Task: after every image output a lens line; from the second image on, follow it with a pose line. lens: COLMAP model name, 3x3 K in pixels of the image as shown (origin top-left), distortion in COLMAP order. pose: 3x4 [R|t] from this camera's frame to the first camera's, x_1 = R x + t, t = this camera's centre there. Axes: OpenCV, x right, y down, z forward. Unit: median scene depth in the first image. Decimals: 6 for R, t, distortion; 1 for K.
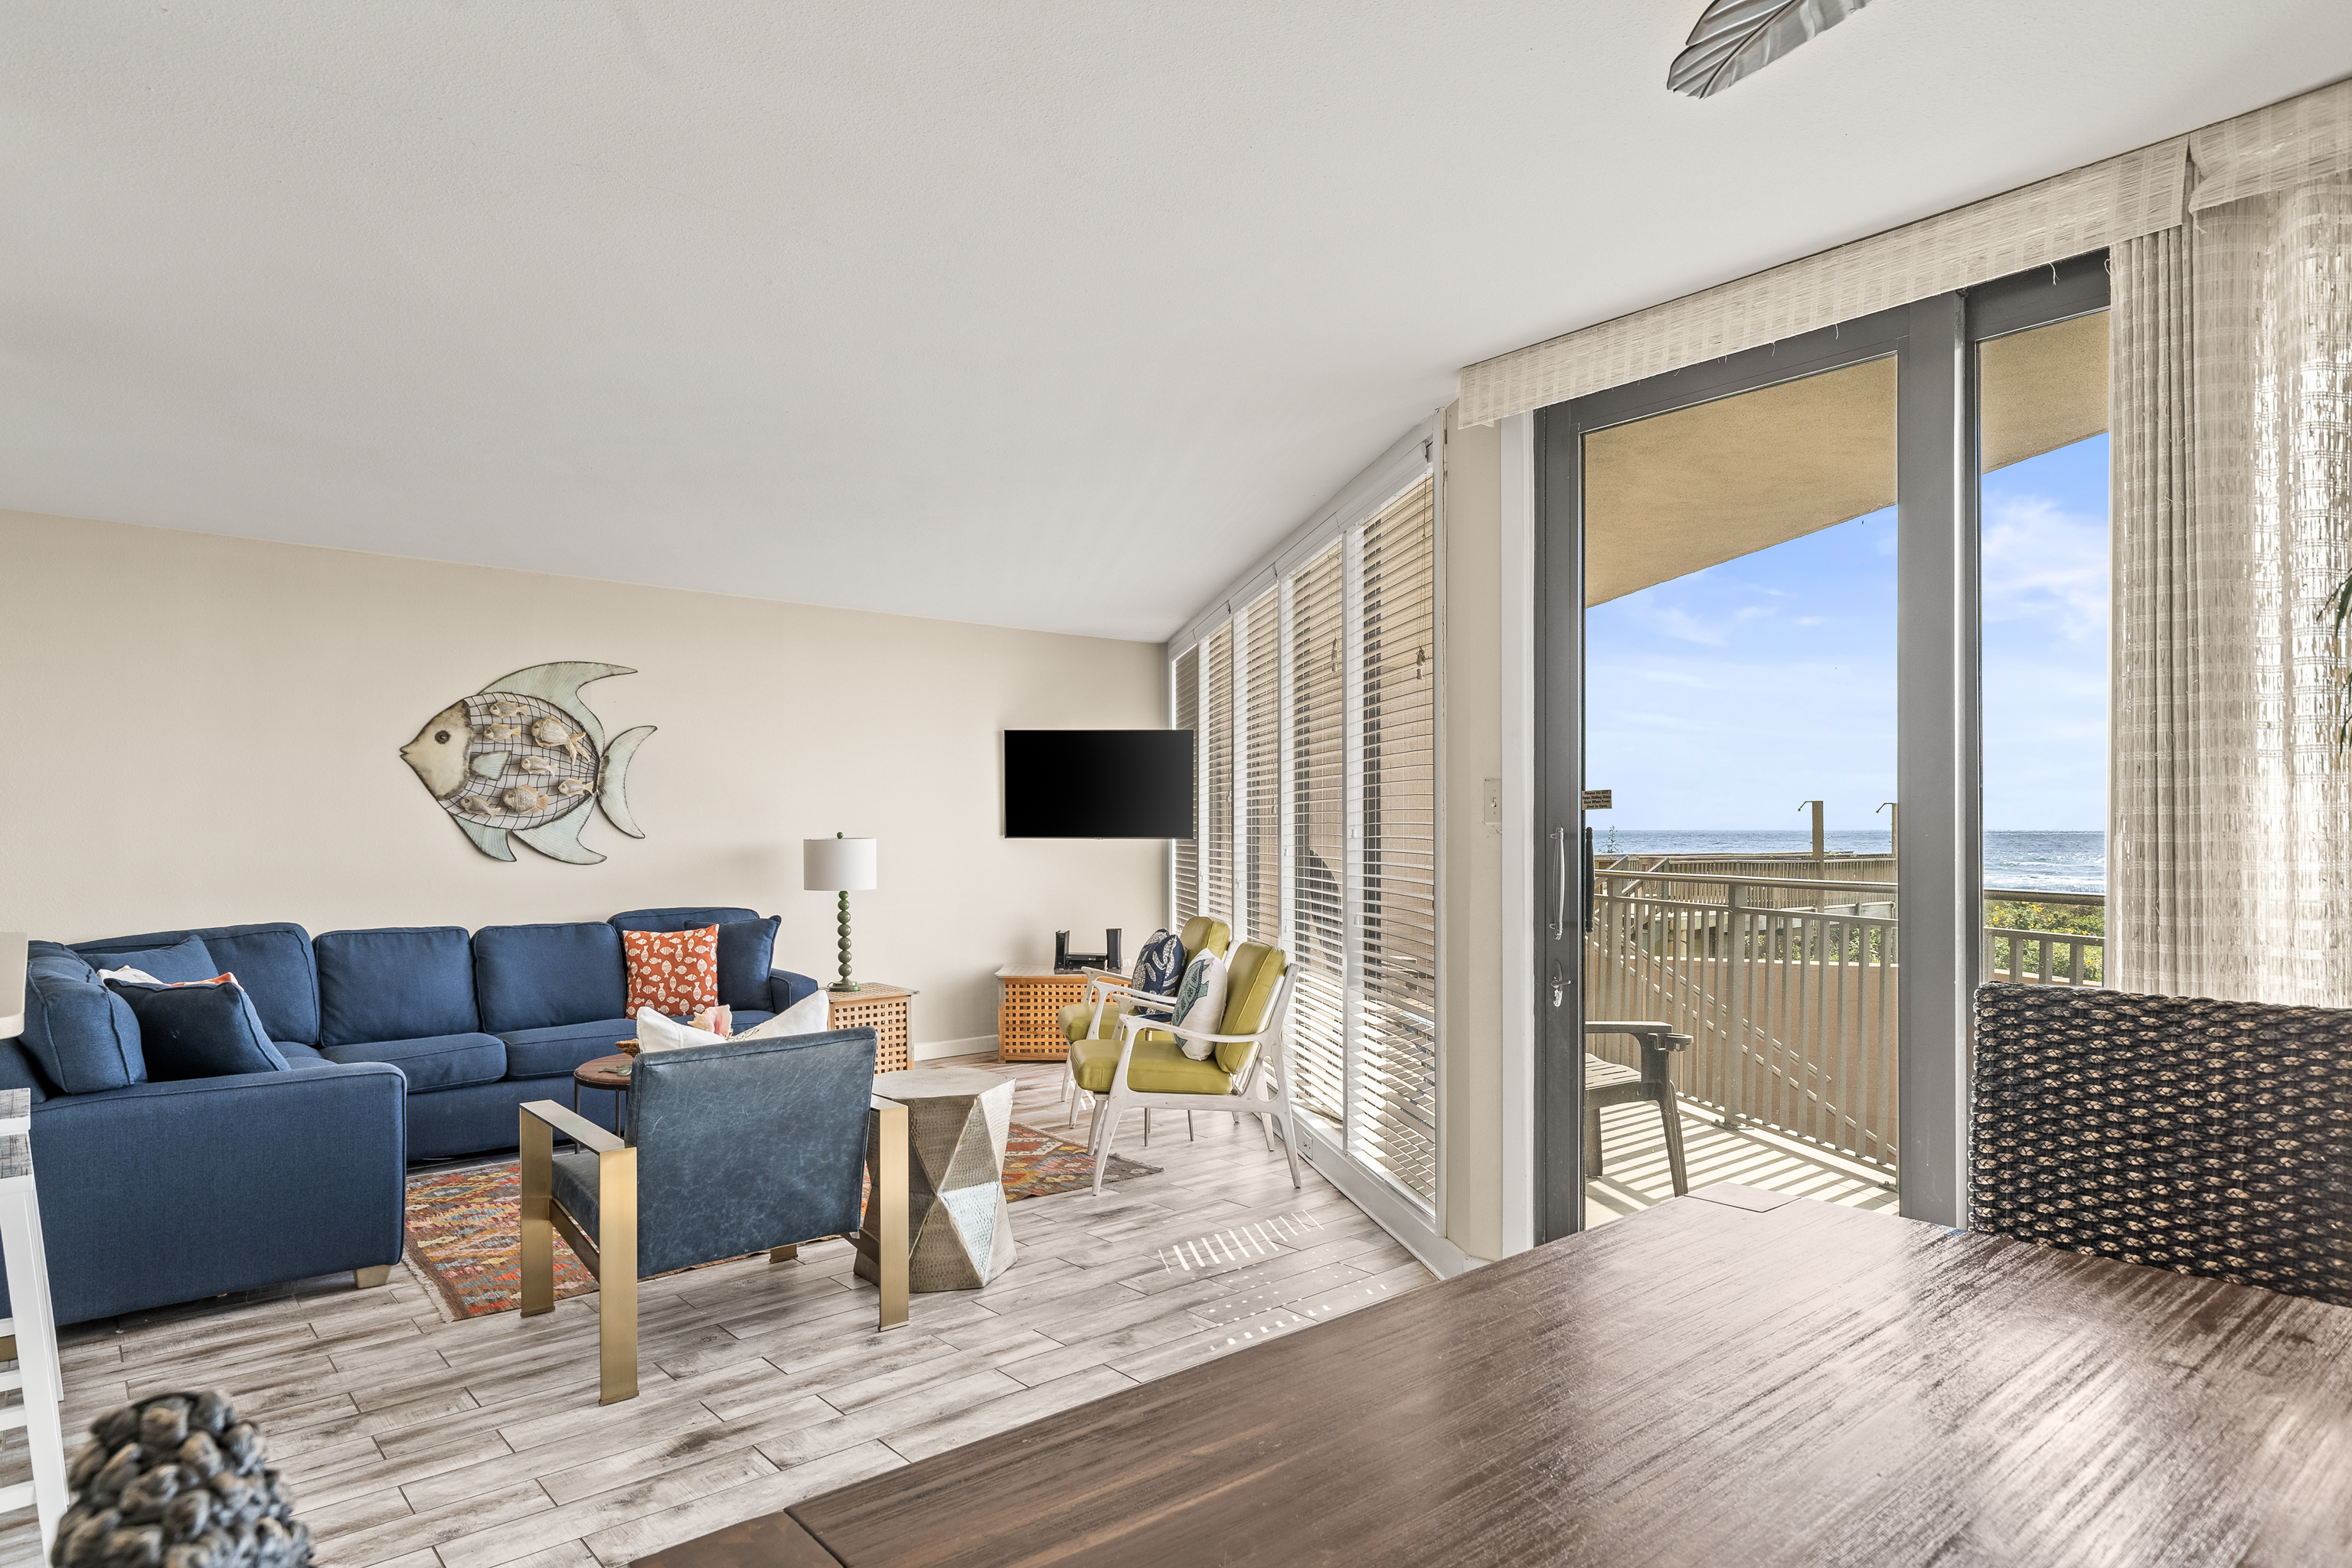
lens RADIAL K [[1359.8, 0, 1172.4], [0, 1359.8, 811.2], [0, 0, 1]] dist [-0.002744, 0.000153]
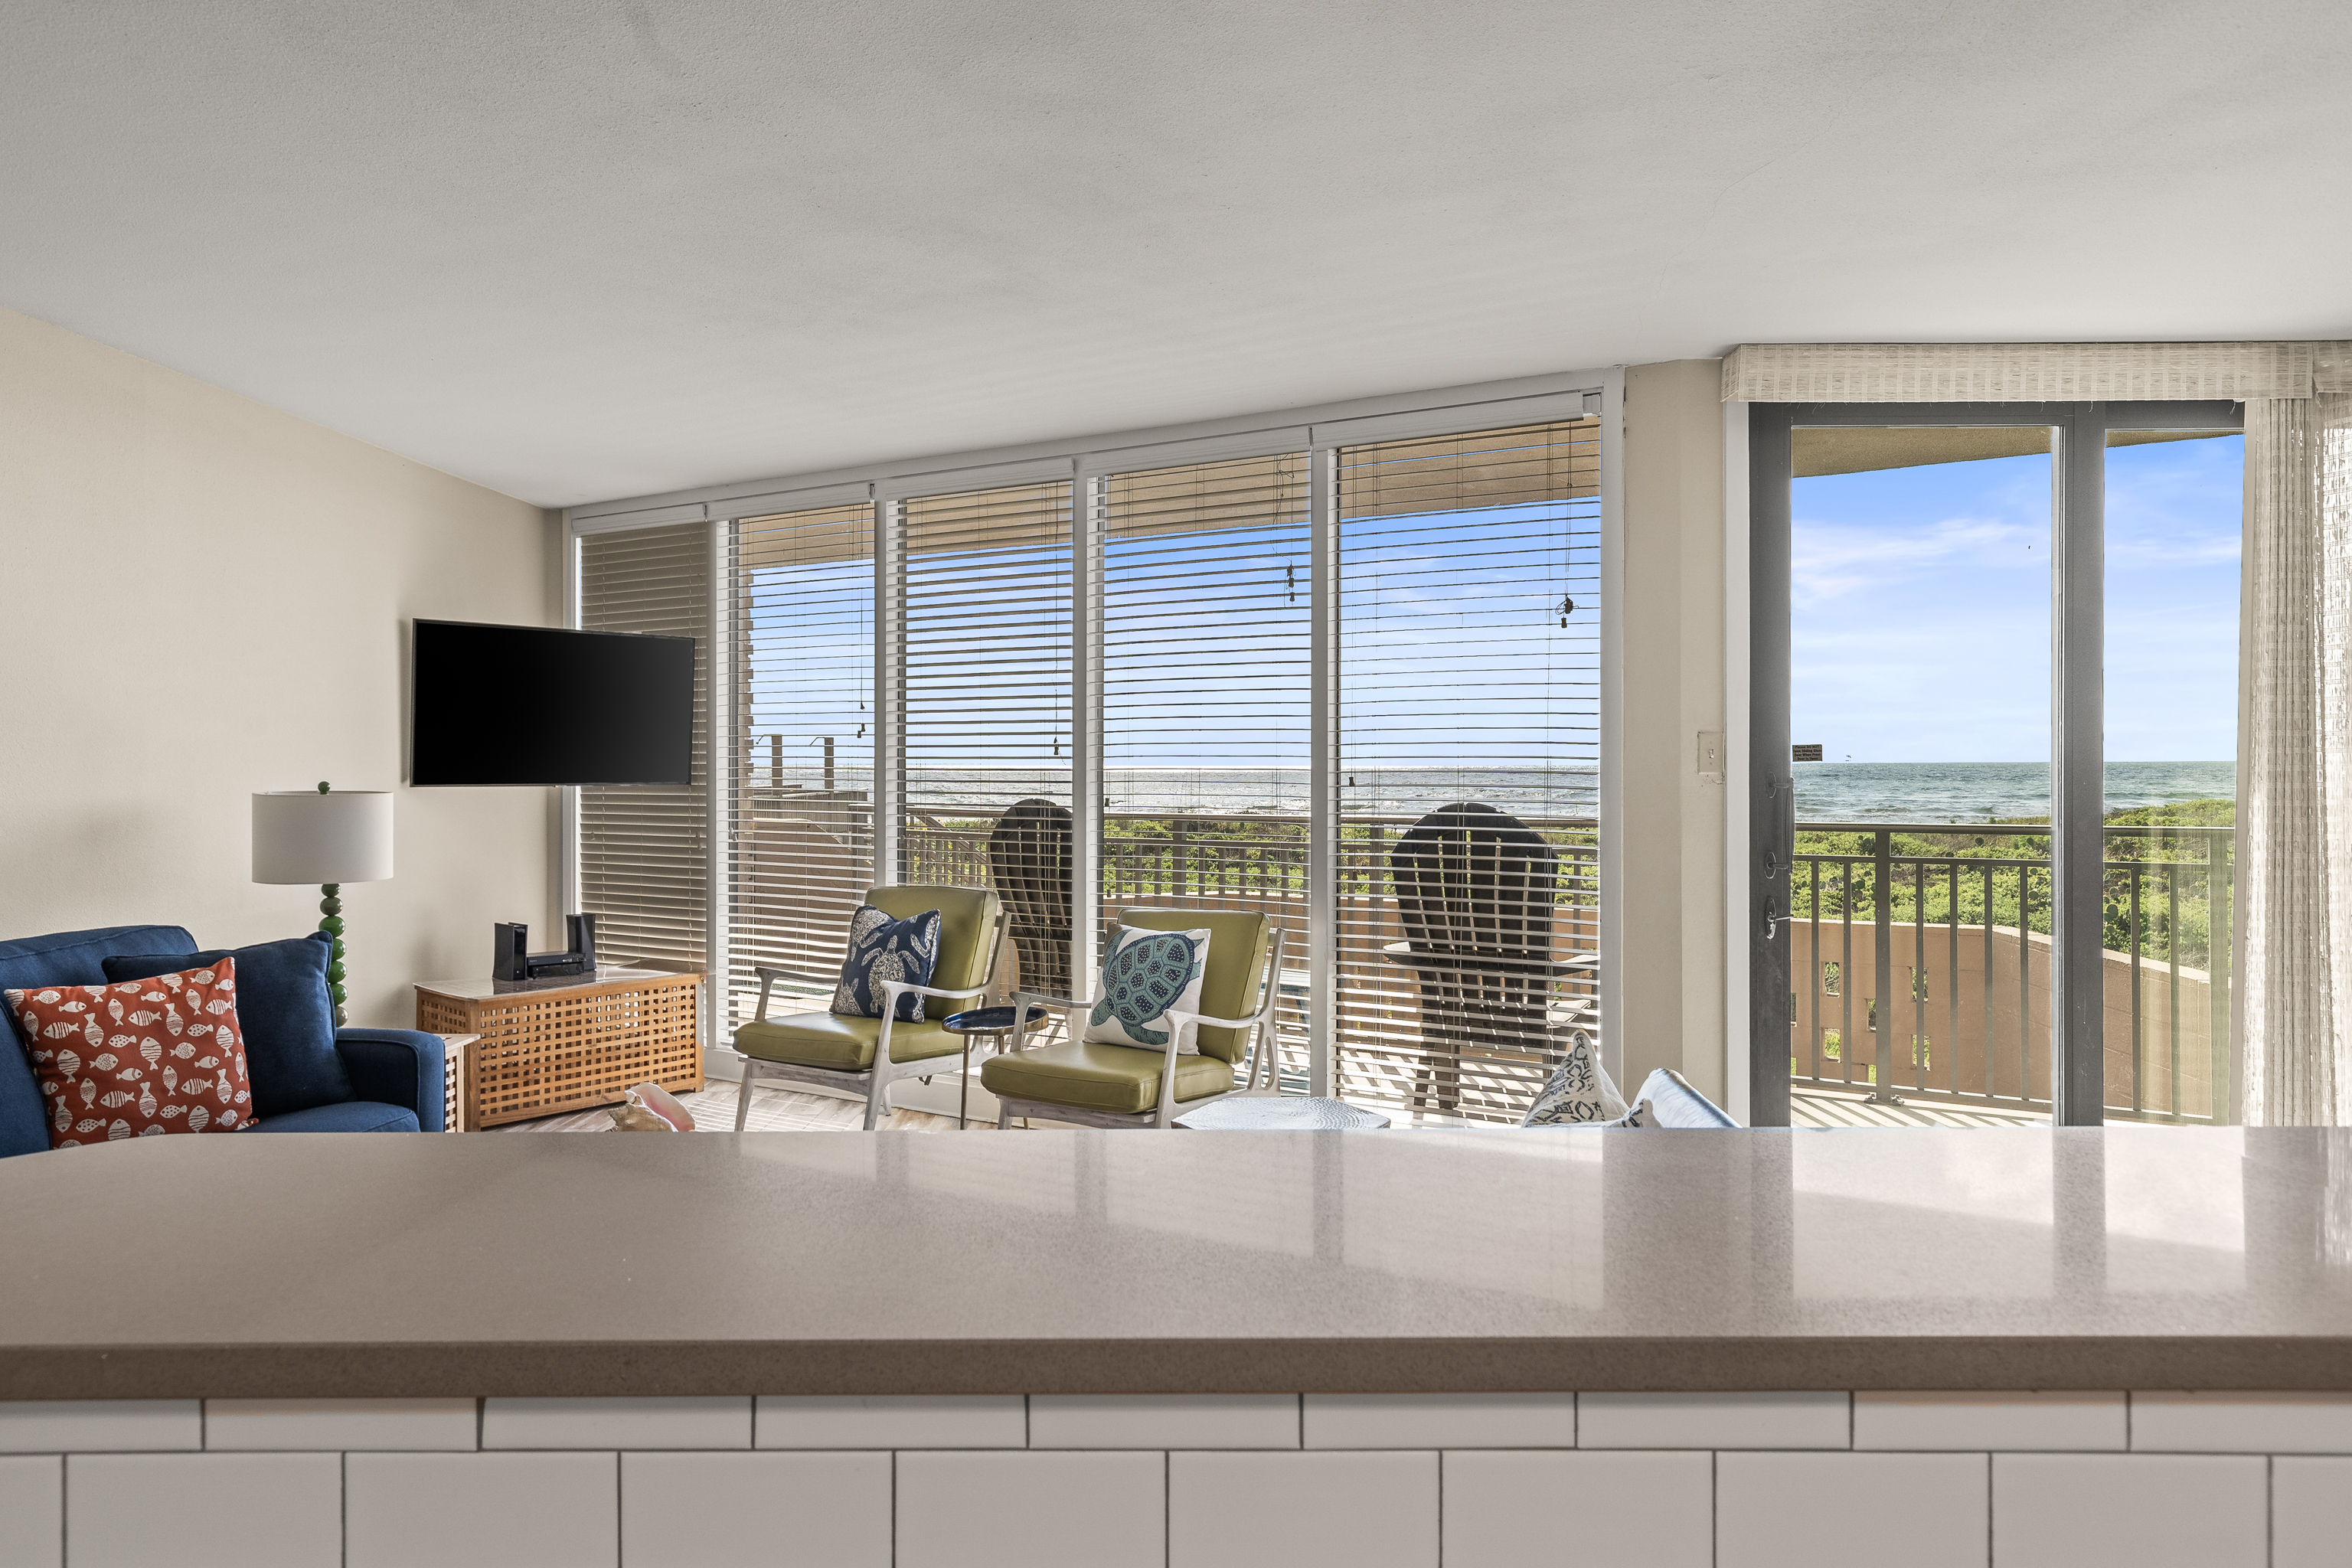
lens RADIAL K [[1491.3, 0, 1215.5], [0, 1491.3, 765.0], [0, 0, 1]] dist [0.022604, -0.001666]
pose [[0.635431, -0.000340, 0.772157, -0.554666], [-0.010388, 0.999906, 0.008988, -0.001731], [-0.772088, -0.013732, 0.635368, 0.330532]]
